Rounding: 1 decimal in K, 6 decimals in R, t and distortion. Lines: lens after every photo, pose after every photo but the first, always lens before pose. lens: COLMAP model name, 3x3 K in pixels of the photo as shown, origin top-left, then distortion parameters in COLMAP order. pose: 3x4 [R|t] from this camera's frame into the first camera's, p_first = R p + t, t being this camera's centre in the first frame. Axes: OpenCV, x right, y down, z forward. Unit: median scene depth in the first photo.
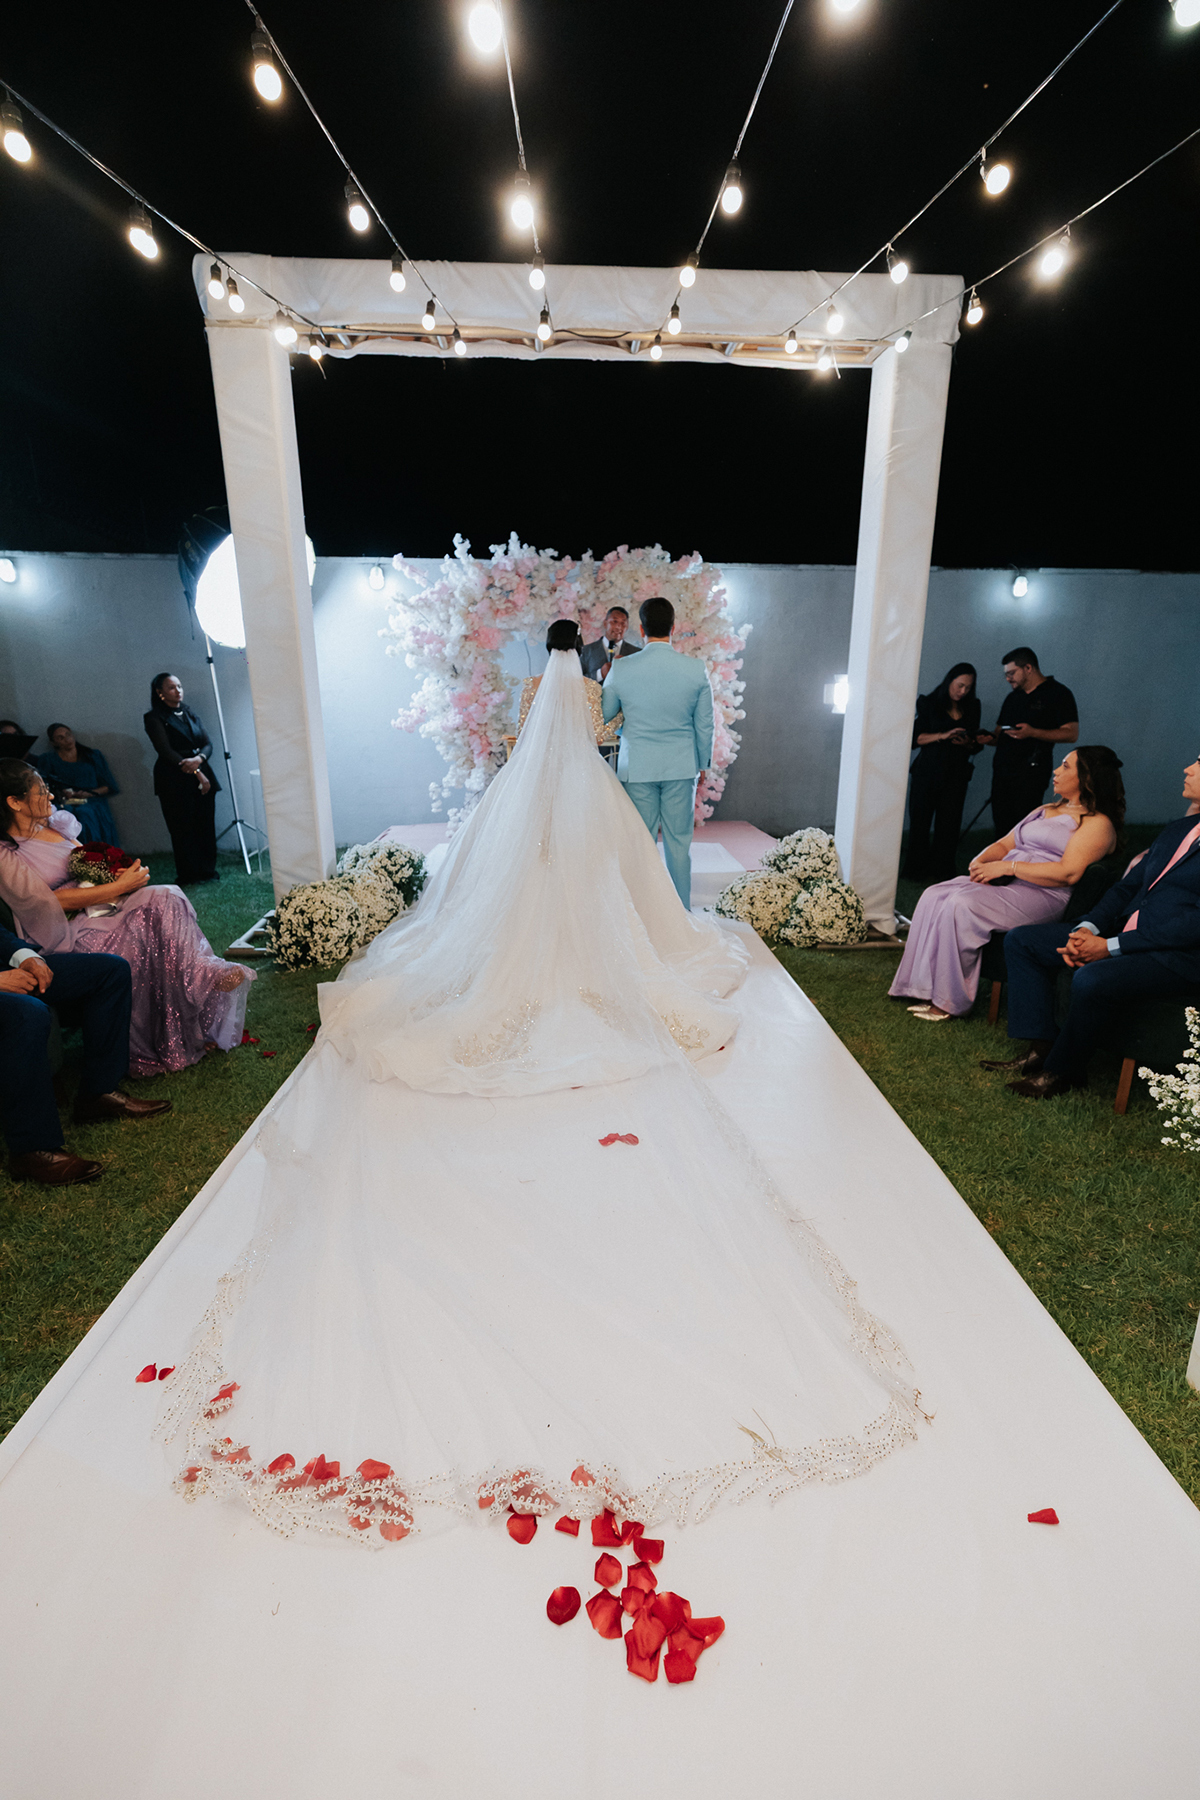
lens RADIAL K [[798.4, 0, 600.0], [0, 798.4, 900.0], [0, 0, 1]] dist [0.005673, -0.000732]
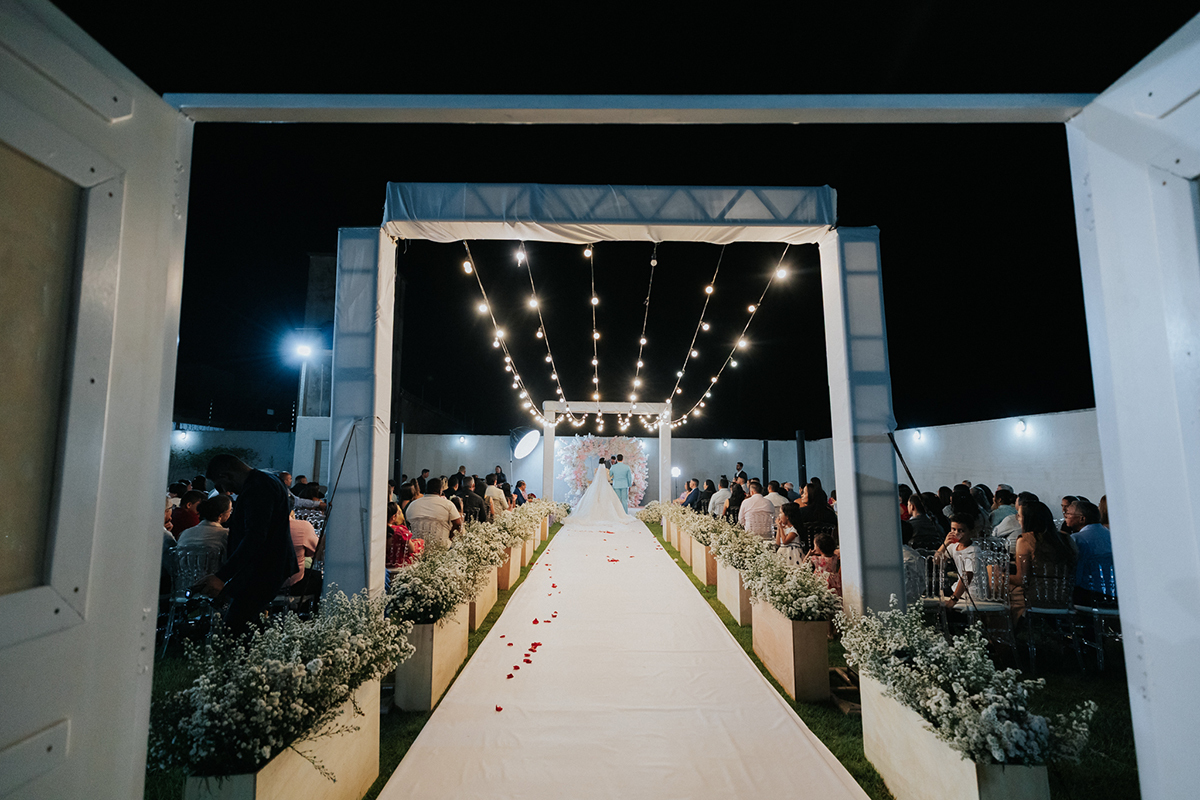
lens RADIAL K [[532.3, 0, 600.0], [0, 532.3, 400.0], [0, 0, 1]] dist [0.005673, -0.000732]
pose [[0.999260, -0.004136, -0.038247, 0.071752], [-0.010058, 0.931536, -0.363511, 0.528062], [0.037132, 0.363626, 0.930805, -2.231014]]
